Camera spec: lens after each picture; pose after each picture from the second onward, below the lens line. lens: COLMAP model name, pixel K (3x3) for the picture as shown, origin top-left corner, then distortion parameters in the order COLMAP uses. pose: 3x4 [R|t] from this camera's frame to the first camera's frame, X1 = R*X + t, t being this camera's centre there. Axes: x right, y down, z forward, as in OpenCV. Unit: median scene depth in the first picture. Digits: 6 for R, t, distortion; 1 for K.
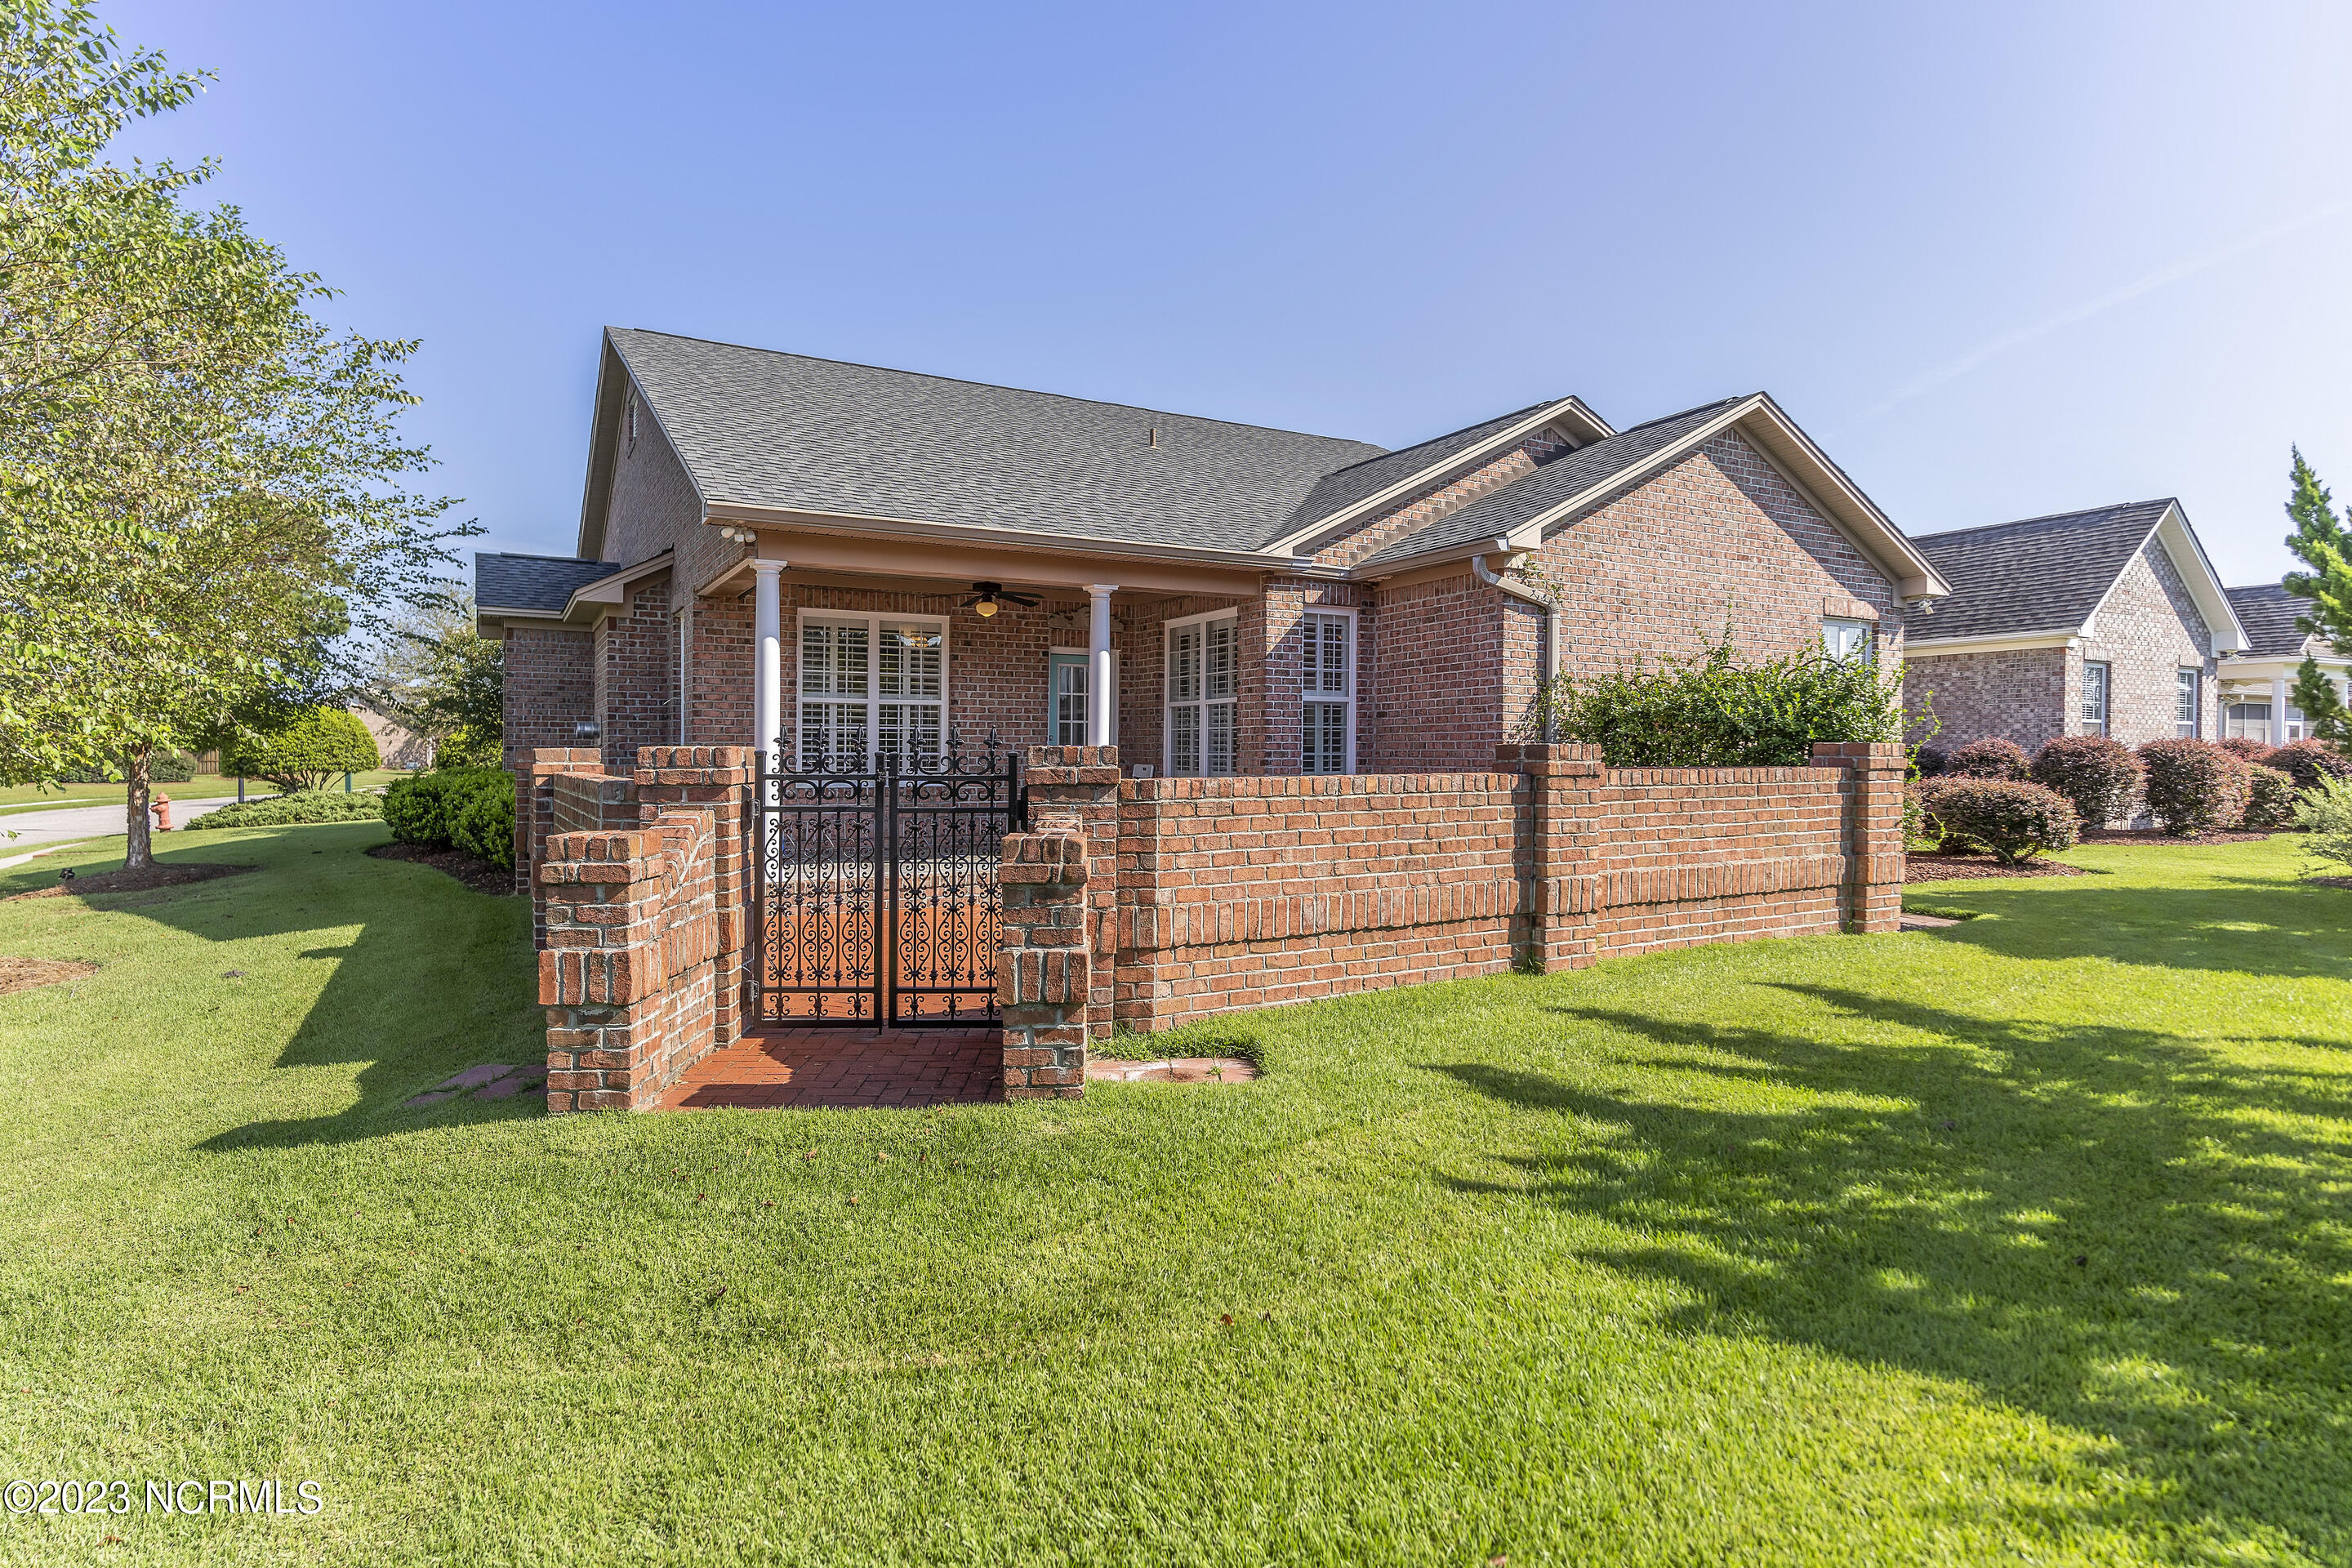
lens RADIAL K [[1246.4, 0, 1173.6], [0, 1246.4, 775.4], [0, 0, 1]] dist [-0.004531, -0.000293]
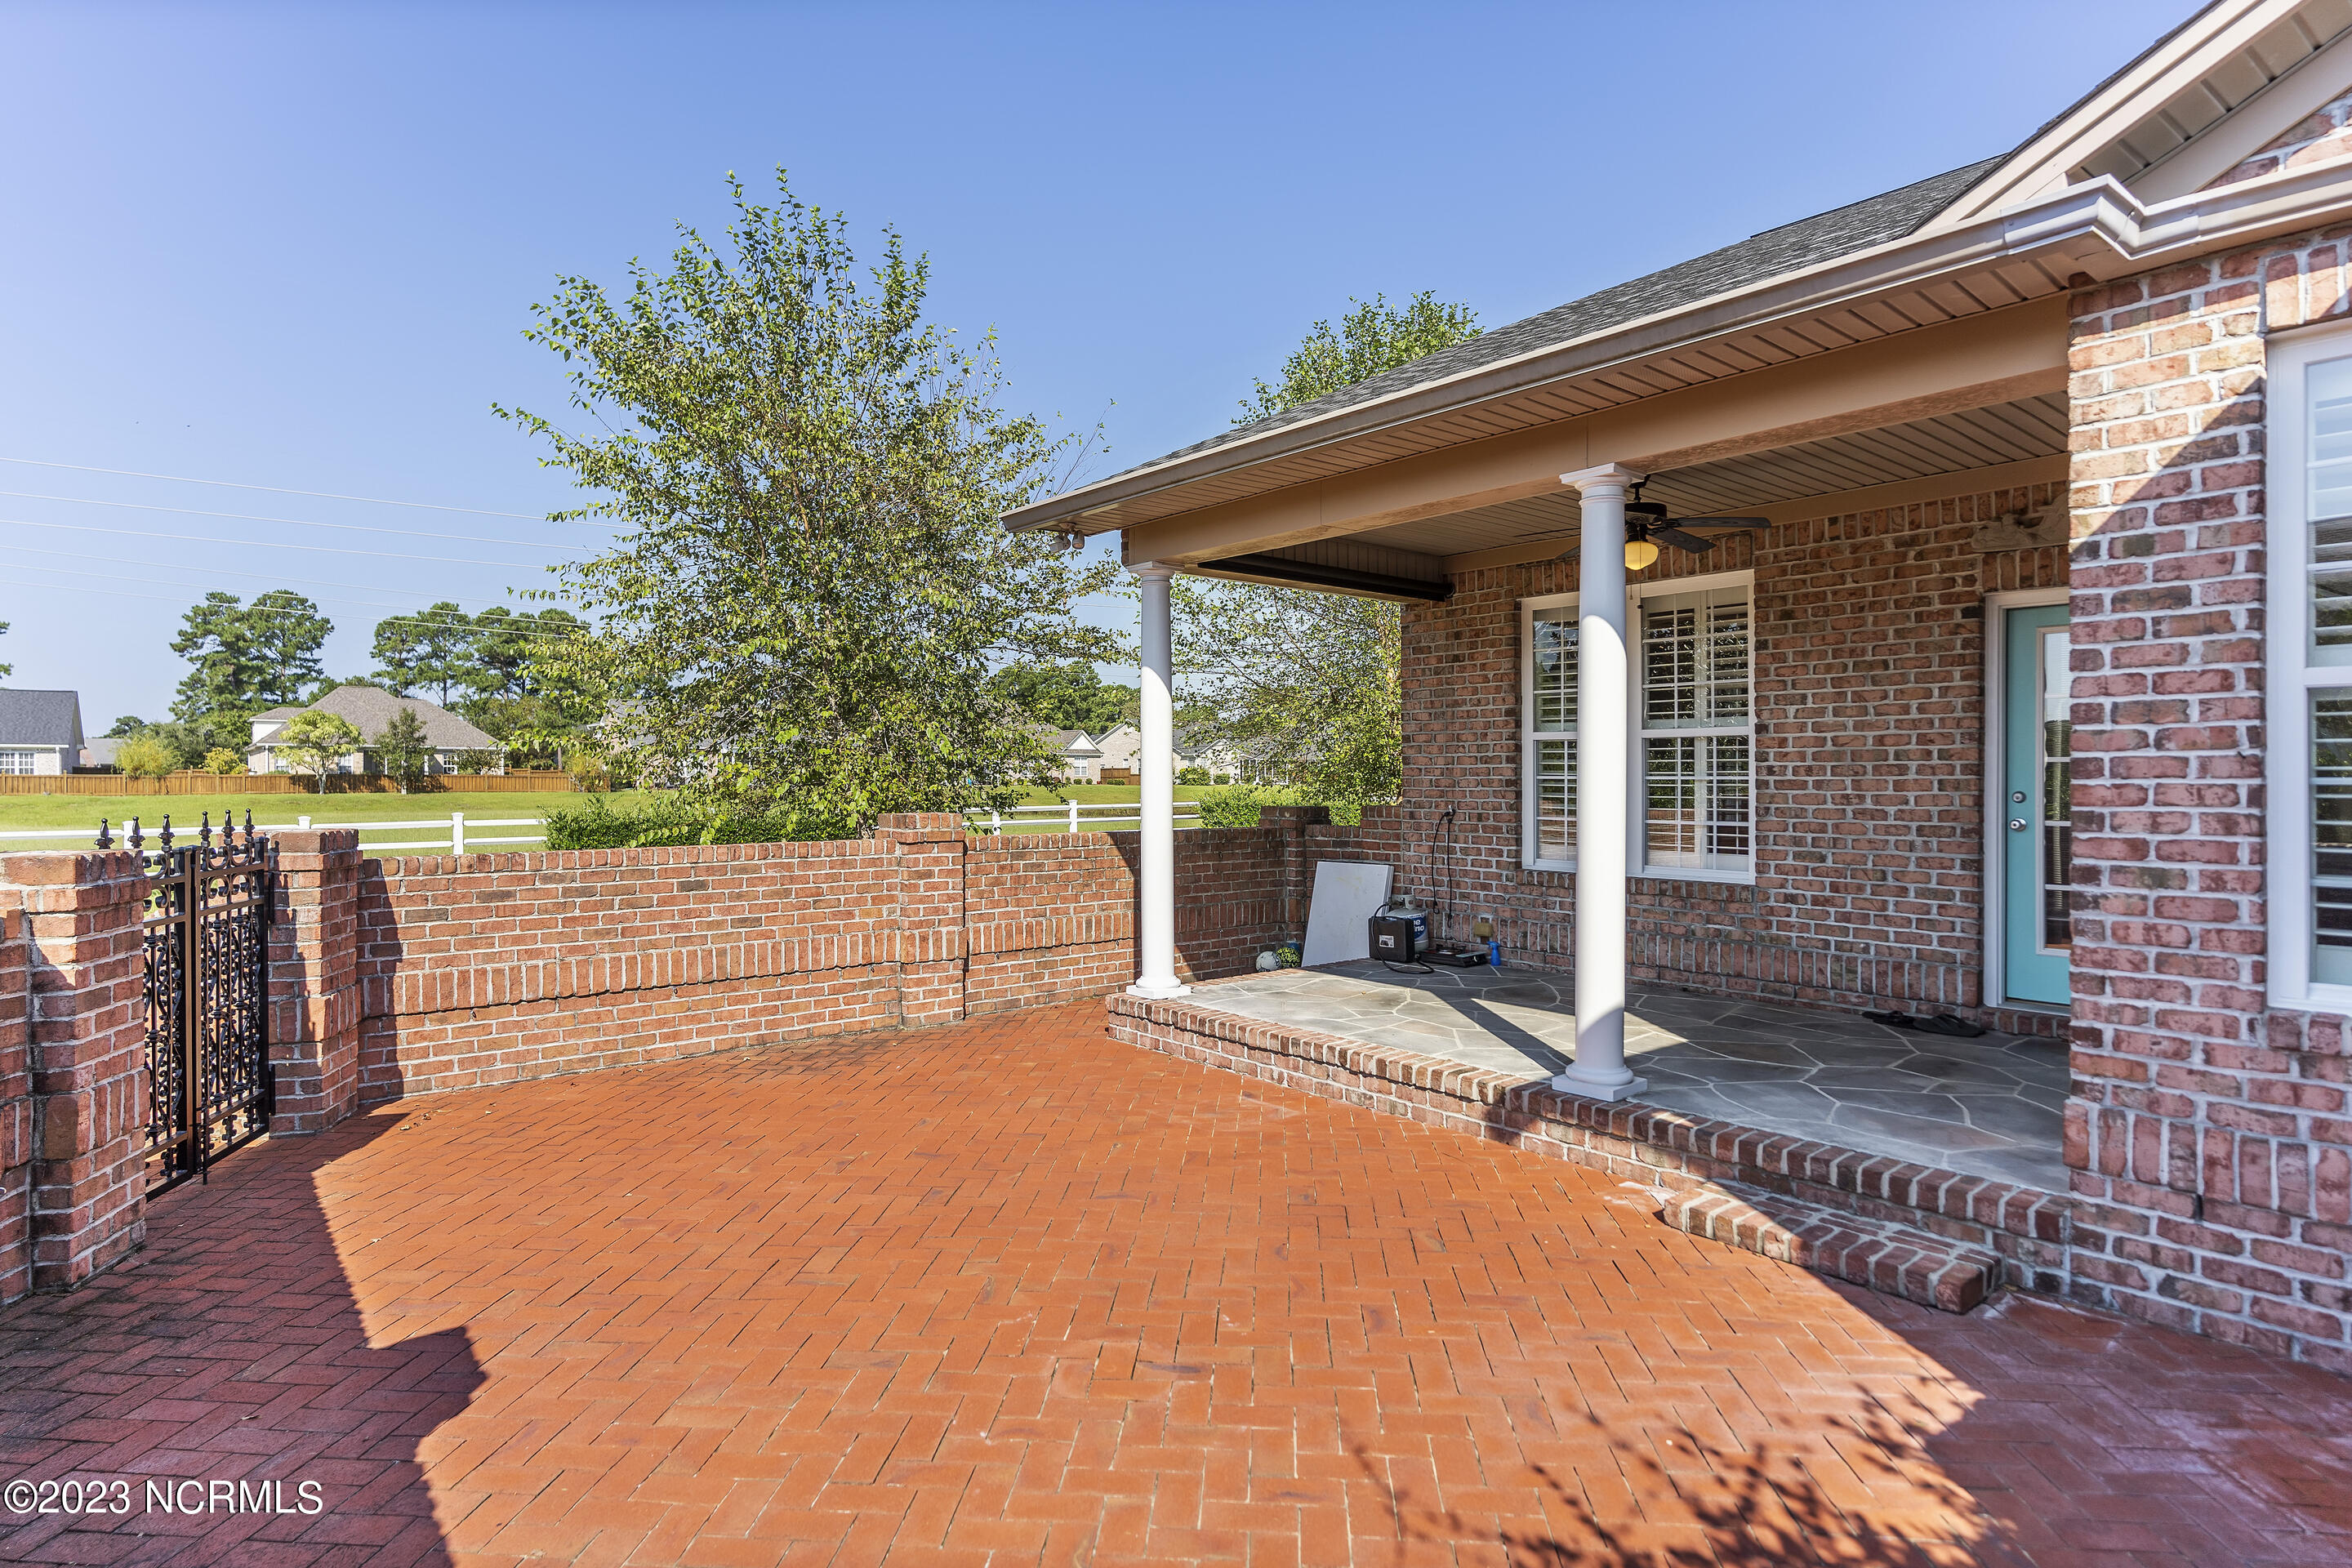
lens RADIAL K [[1246.4, 0, 1167.0], [0, 1246.4, 763.9], [0, 0, 1]] dist [-0.004531, -0.000293]
pose [[0.175373, -0.009340, -0.984458, 0.340682], [-0.016218, 0.999792, -0.012375, -0.037300], [0.984369, 0.018136, 0.175185, 0.739764]]
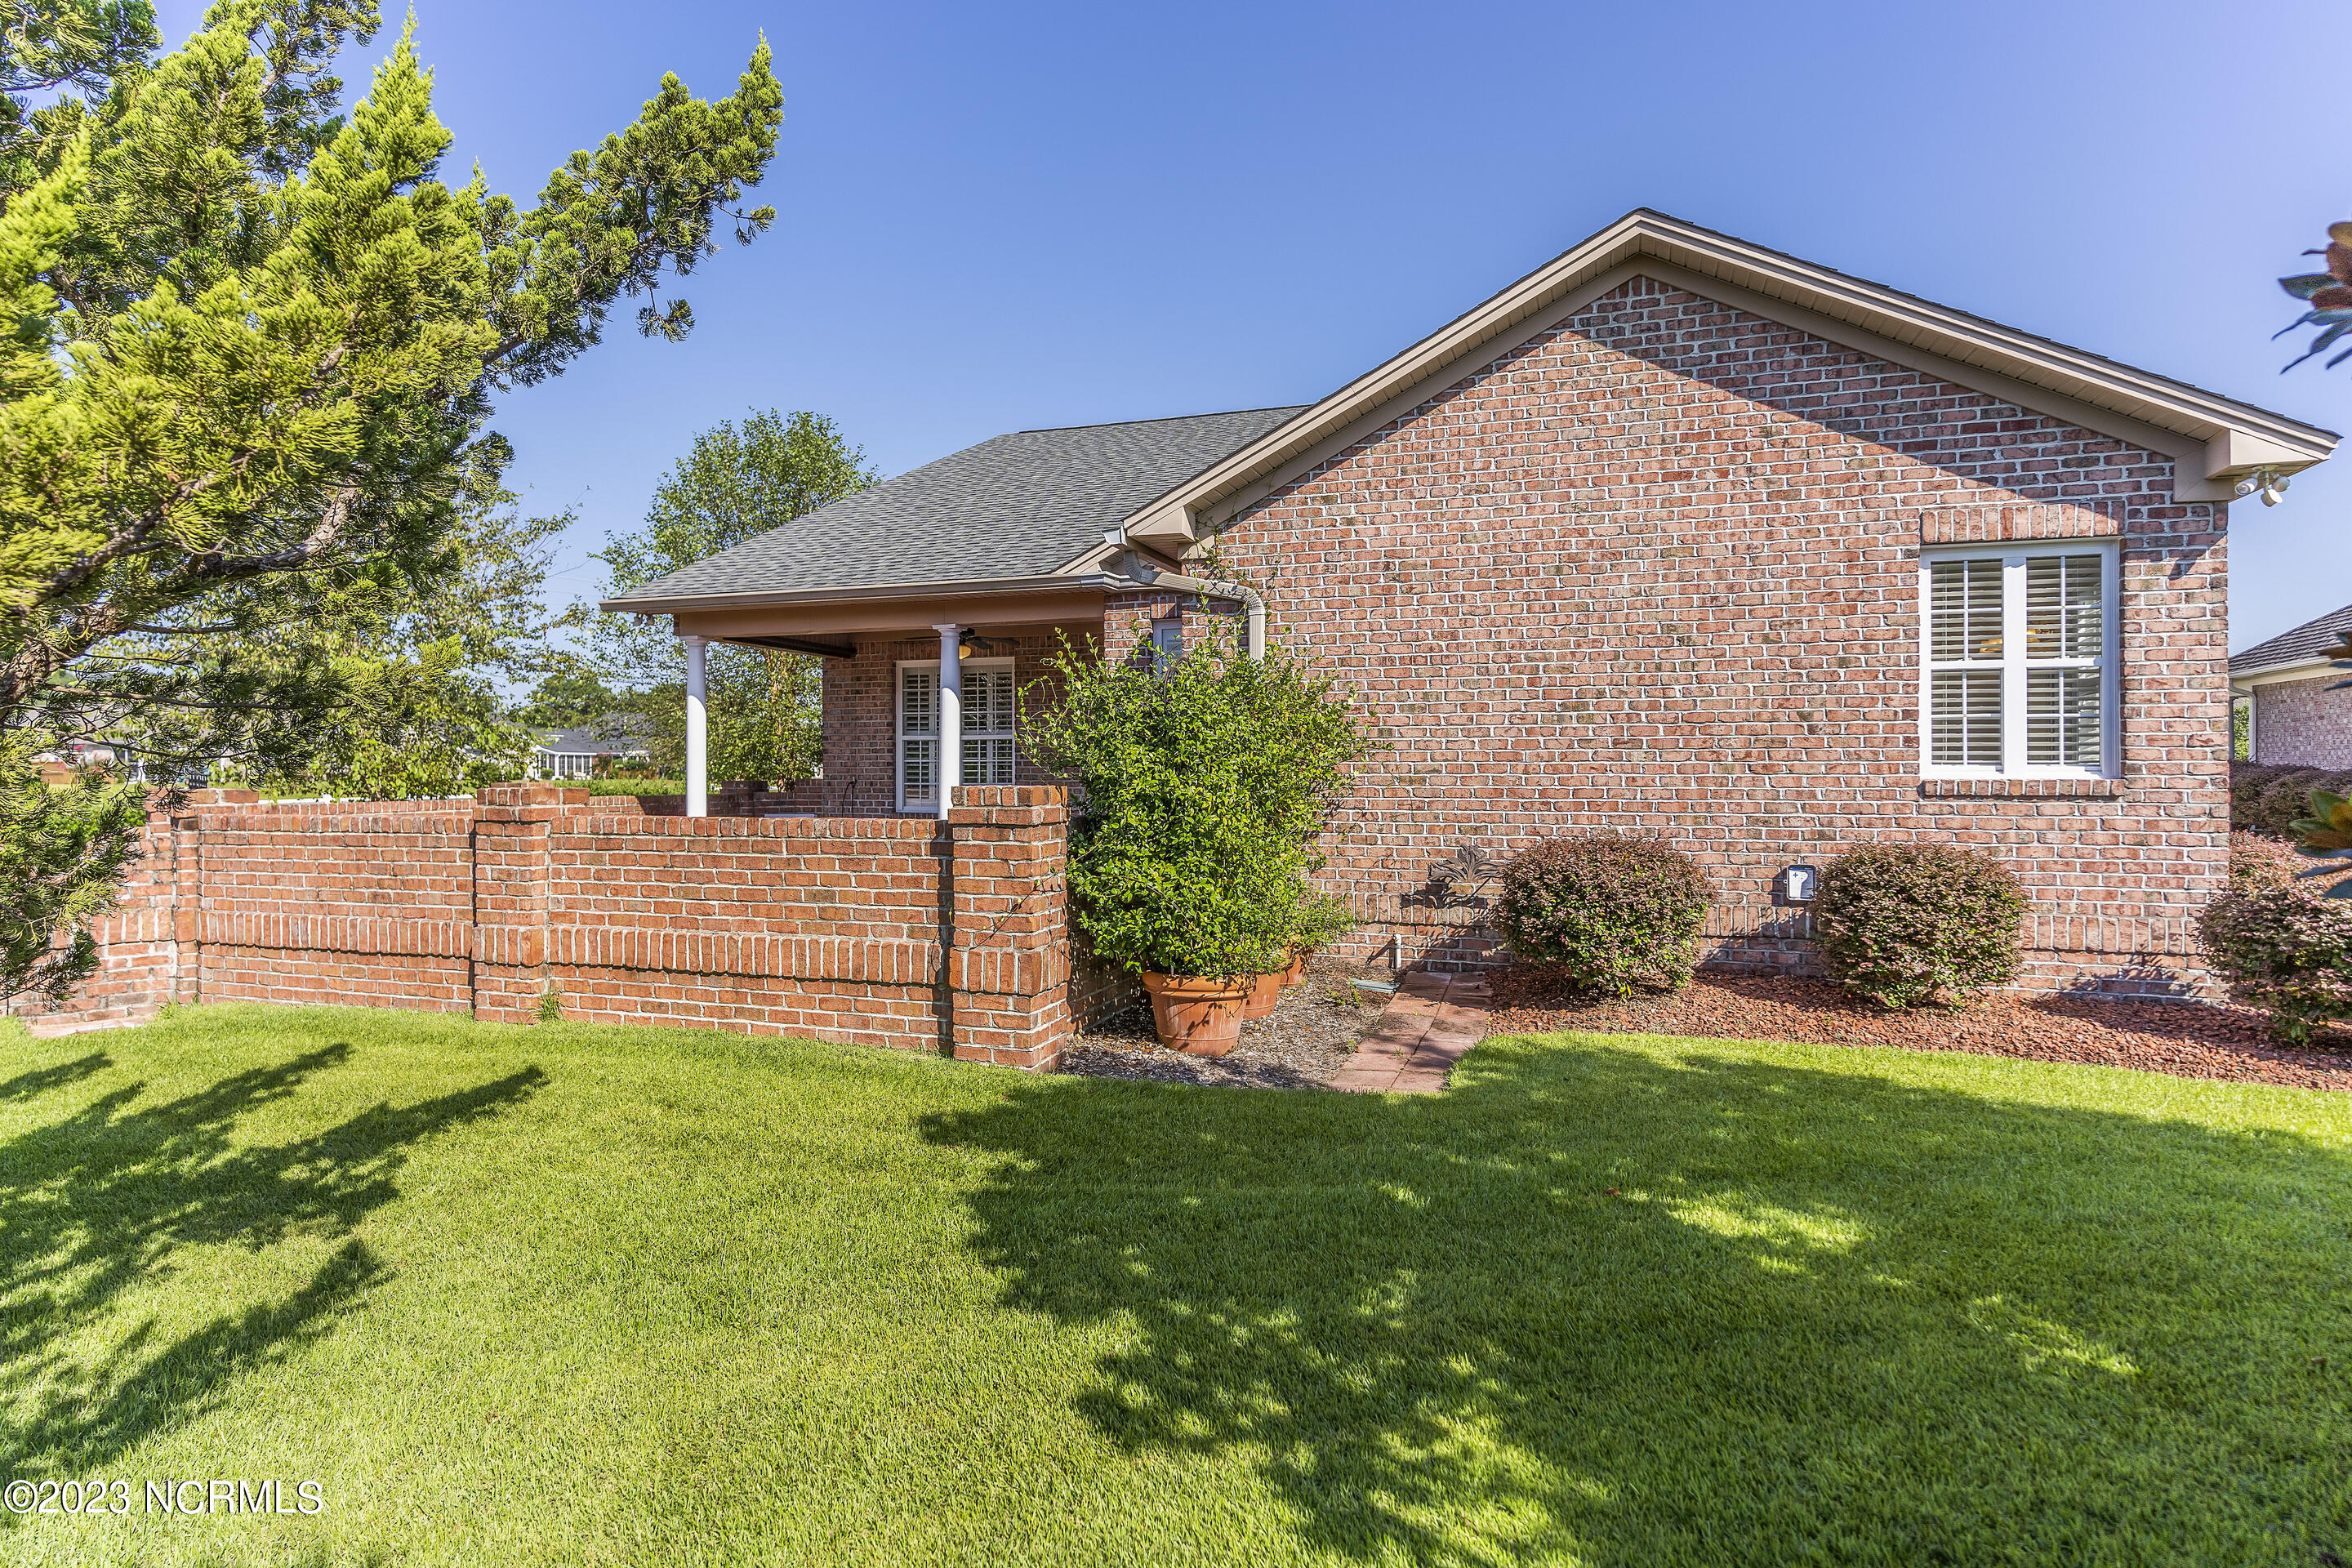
lens RADIAL K [[1246.4, 0, 1171.0], [0, 1246.4, 773.6], [0, 0, 1]] dist [-0.004531, -0.000293]
pose [[0.662953, 0.000772, -0.748660, 0.806576], [-0.013155, 0.999857, -0.010618, -0.019237], [0.748545, 0.016887, 0.662869, 0.435227]]
